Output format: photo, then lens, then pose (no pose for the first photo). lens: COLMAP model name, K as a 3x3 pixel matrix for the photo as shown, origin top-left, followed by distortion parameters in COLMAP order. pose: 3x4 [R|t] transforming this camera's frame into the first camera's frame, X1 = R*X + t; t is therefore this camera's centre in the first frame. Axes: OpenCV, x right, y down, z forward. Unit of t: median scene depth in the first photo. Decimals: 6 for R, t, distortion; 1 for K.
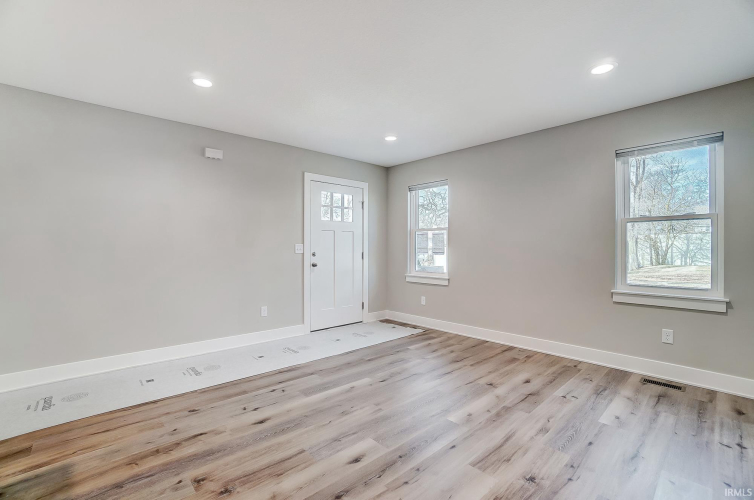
lens RADIAL K [[333.8, 0, 375.7], [0, 333.8, 246.1], [0, 0, 1]] dist [-0.069141, 0.026346]
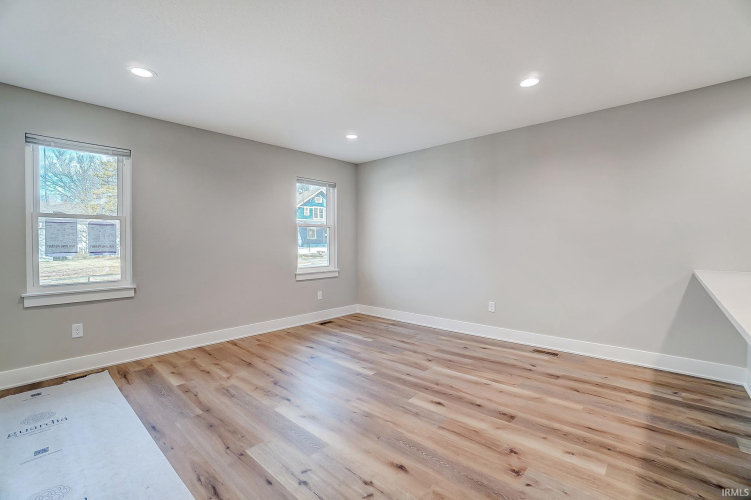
lens RADIAL K [[332.4, 0, 374.2], [0, 332.4, 246.2], [0, 0, 1]] dist [-0.069141, 0.026346]
pose [[-0.090716, -0.012458, 0.995799, -0.670469], [-0.001106, 0.999922, 0.012409, -0.002320], [-0.995876, 0.000024, -0.090723, 0.680652]]
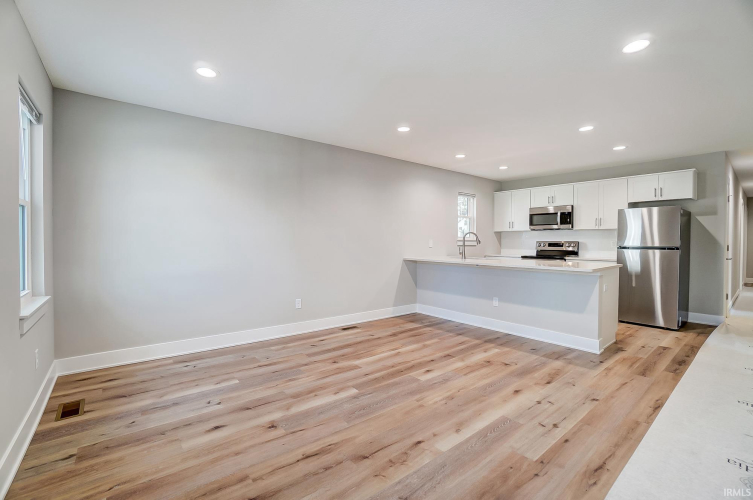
lens RADIAL K [[333.3, 0, 375.2], [0, 333.3, 246.1], [0, 0, 1]] dist [-0.069141, 0.026346]
pose [[-0.998336, -0.007358, 0.057192, 0.059260], [-0.006913, 0.999944, 0.007979, 0.003070], [-0.057247, 0.007570, -0.998331, 1.325389]]
